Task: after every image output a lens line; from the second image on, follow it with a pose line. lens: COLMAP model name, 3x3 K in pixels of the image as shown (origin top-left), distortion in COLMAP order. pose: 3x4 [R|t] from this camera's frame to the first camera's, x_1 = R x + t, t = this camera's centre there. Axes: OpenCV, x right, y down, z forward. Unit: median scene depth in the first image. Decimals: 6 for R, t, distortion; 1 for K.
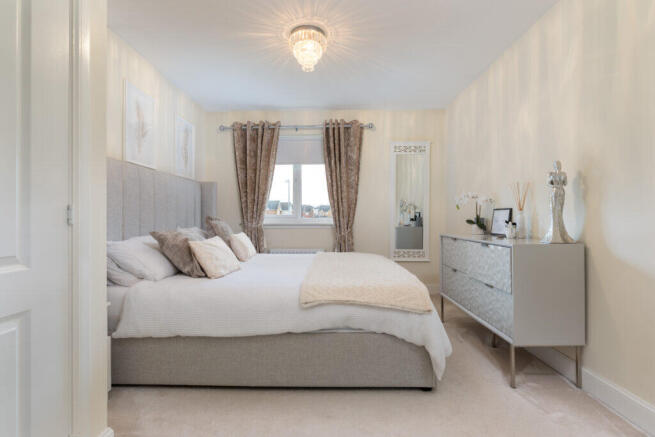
lens RADIAL K [[329.1, 0, 327.5], [0, 329.1, 218.5], [0, 0, 1]] dist [-0.003173, -0.000307]
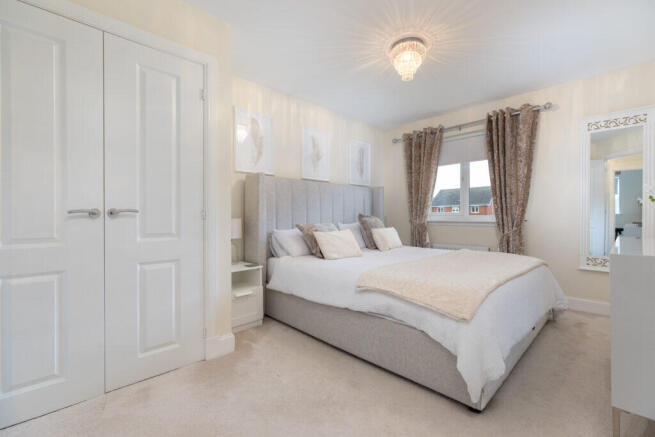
lens RADIAL K [[287.4, 0, 327.5], [0, 287.4, 218.5], [0, 0, 1]] dist [0.003573, 0.000218]
pose [[0.712319, 0.006192, -0.701828, 0.251356], [-0.000322, 0.999964, 0.008495, 0.000384], [0.701856, -0.005825, 0.712295, 0.079237]]
